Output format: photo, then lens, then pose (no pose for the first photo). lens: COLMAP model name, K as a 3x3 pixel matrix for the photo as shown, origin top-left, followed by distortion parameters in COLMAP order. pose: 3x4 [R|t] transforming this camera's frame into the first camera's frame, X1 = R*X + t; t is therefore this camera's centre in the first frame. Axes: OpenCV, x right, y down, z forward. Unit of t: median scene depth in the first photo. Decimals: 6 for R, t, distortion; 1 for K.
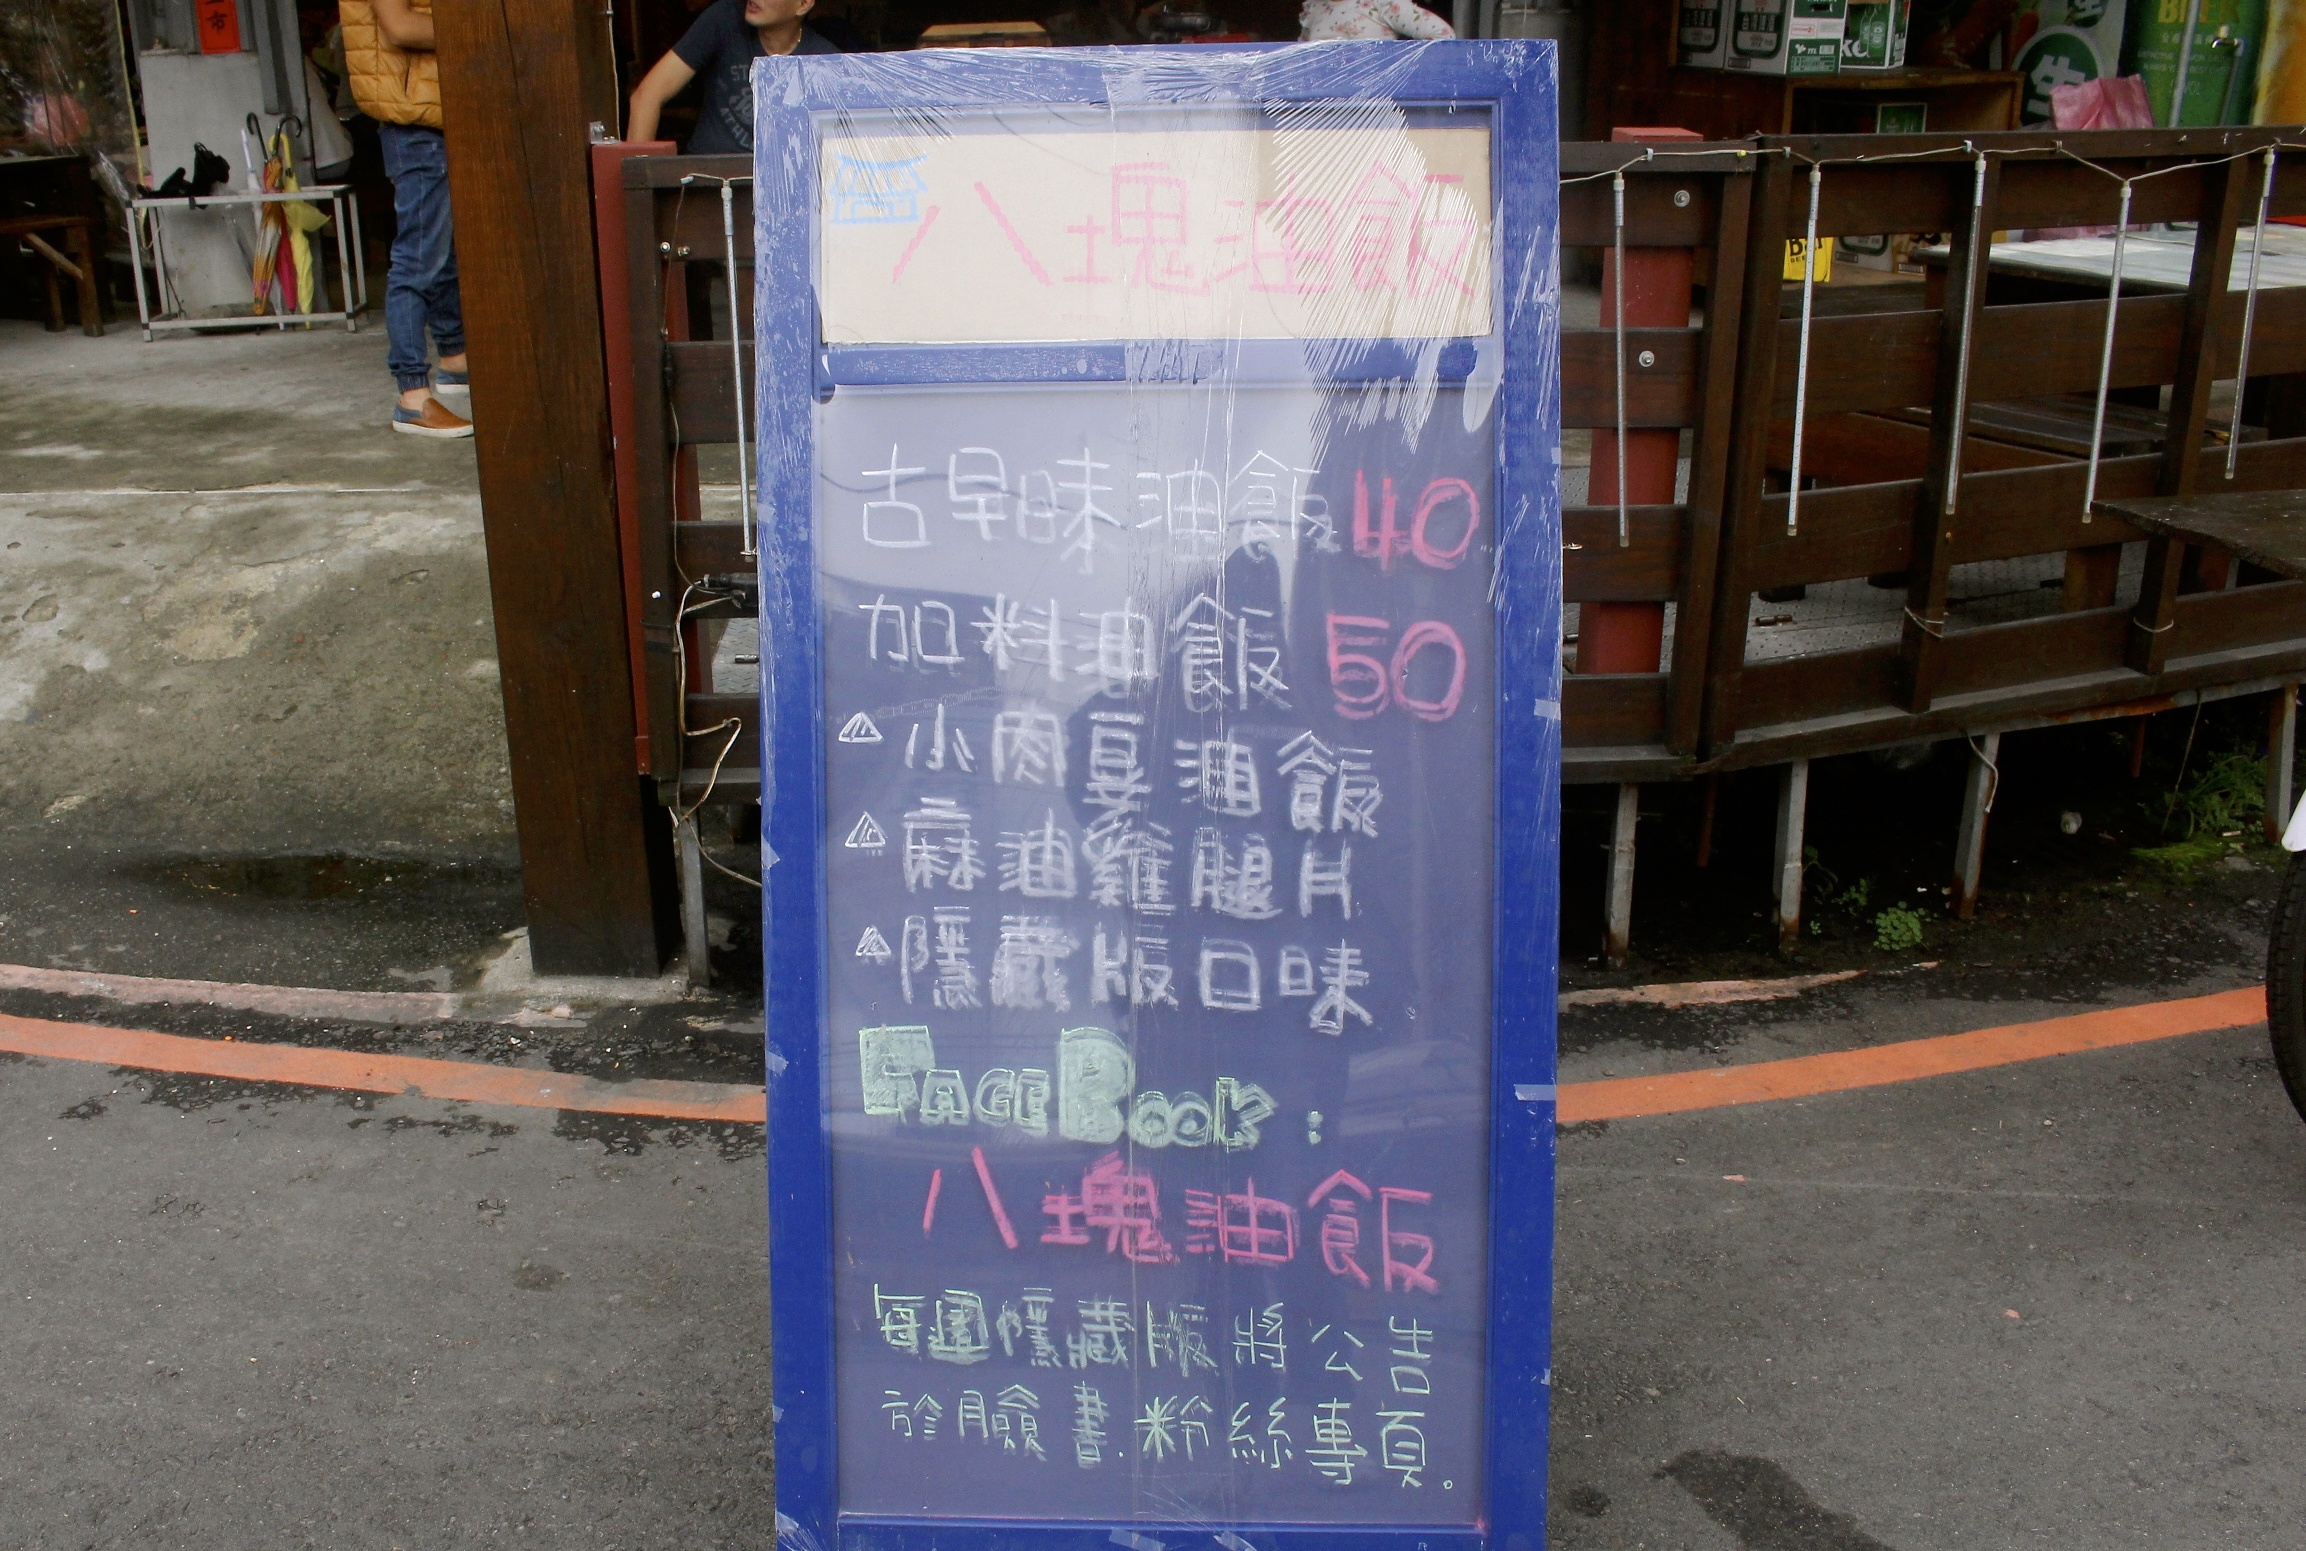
lens RADIAL K [[2316.1, 0, 1153.0], [0, 2316.1, 775.5], [0, 0, 1]] dist [-0.183470, 0.205338]
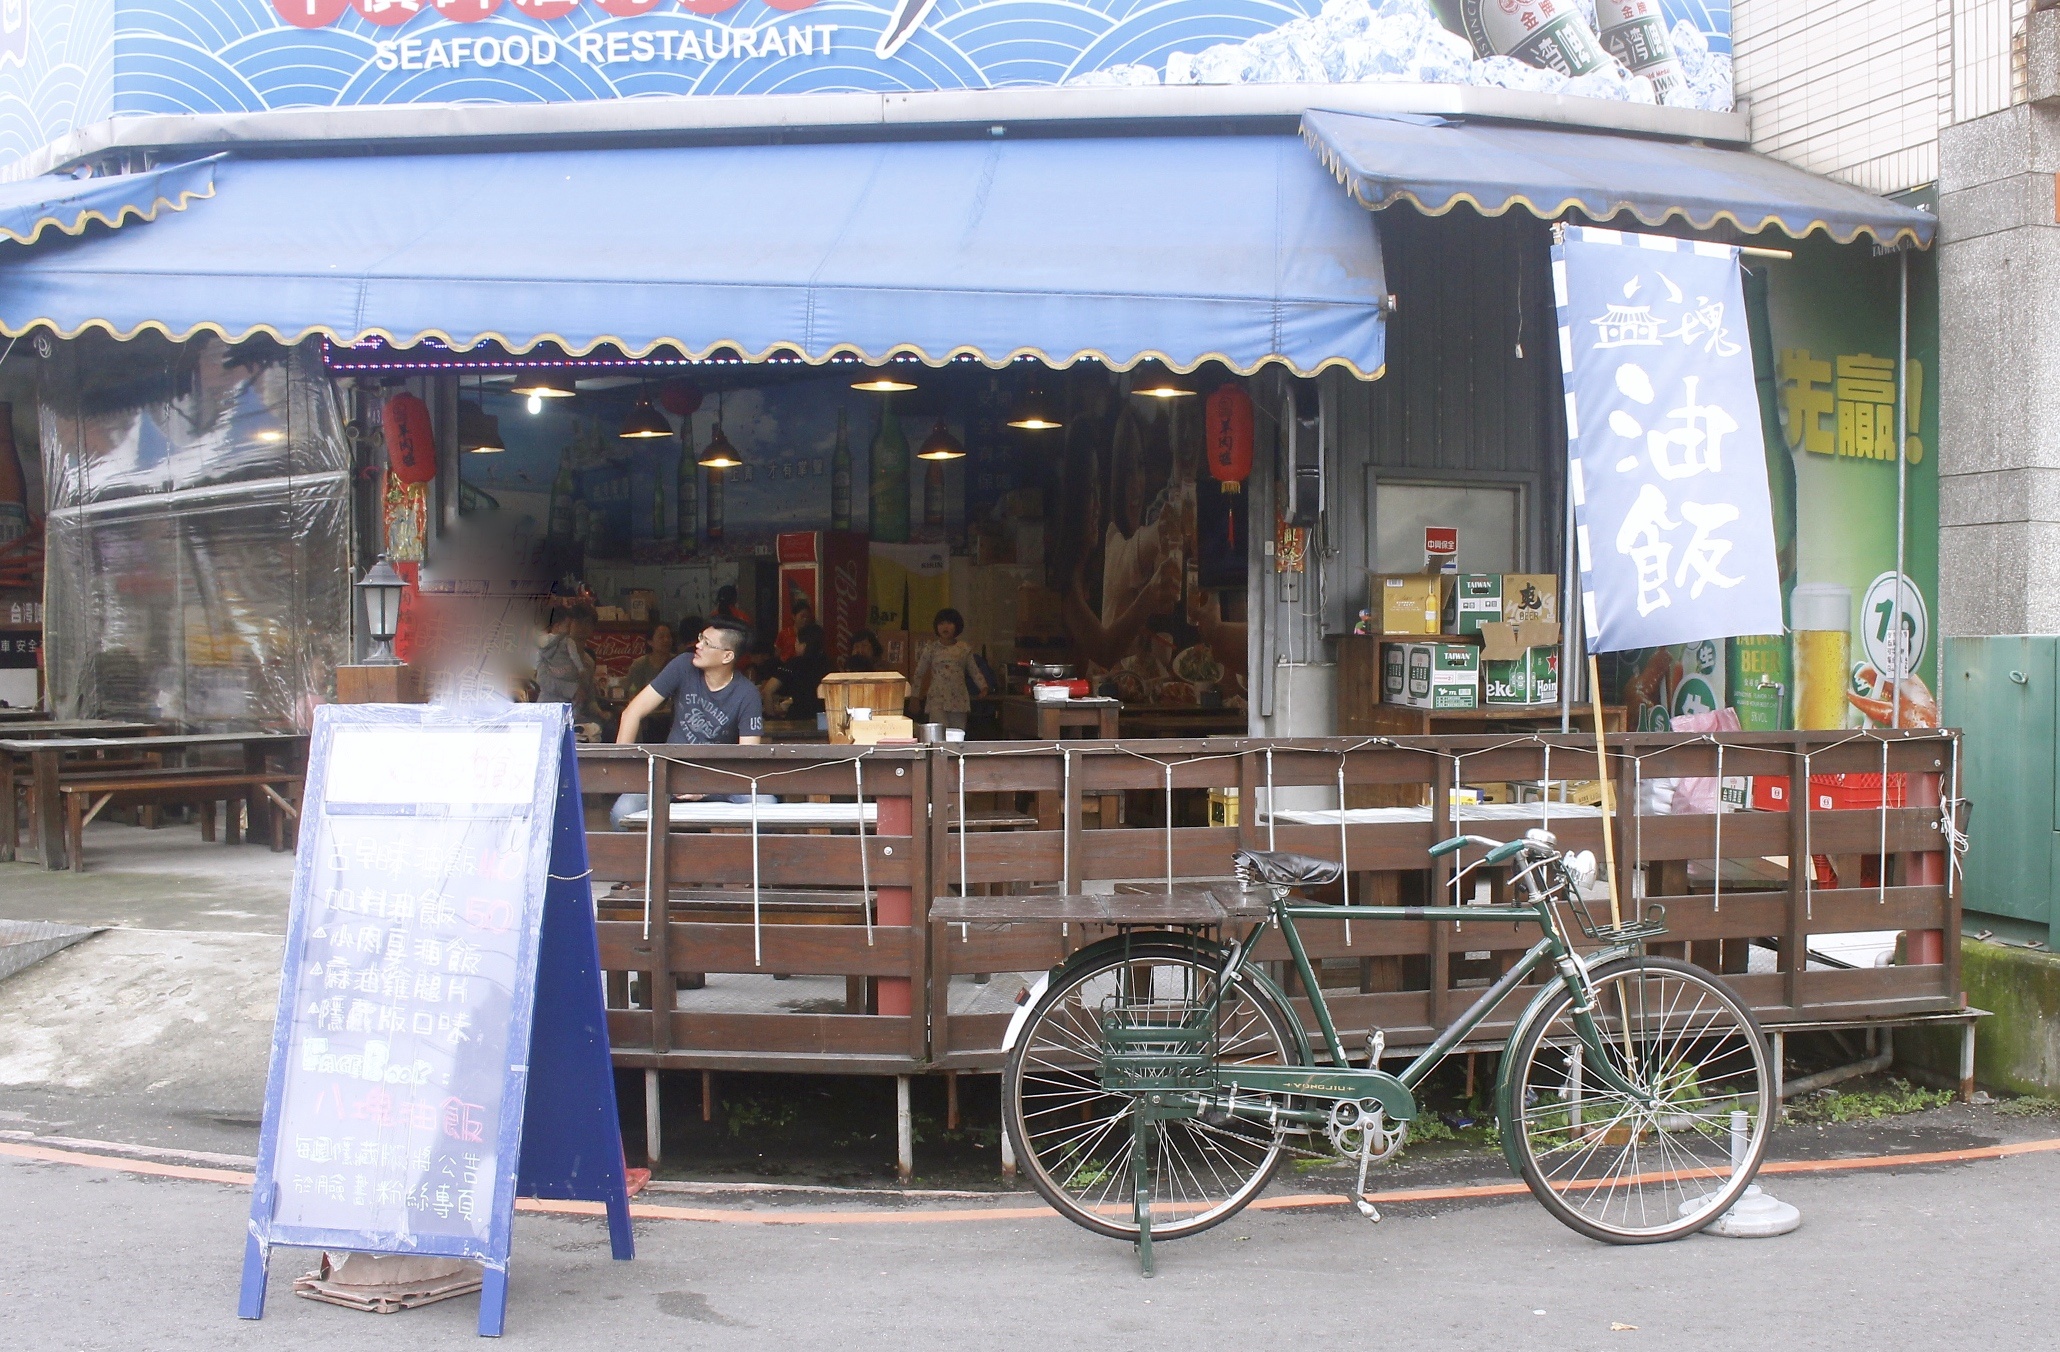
lens RADIAL K [[2055.2, 0, 1030.0], [0, 2055.2, 676.0], [0, 0, 1]] dist [-0.080536, 0.021841]
pose [[0.990159, 0.015114, -0.139125, 0.553285], [-0.056802, 0.951982, -0.300837, 0.195056], [0.127898, 0.305779, 0.943473, -0.691963]]
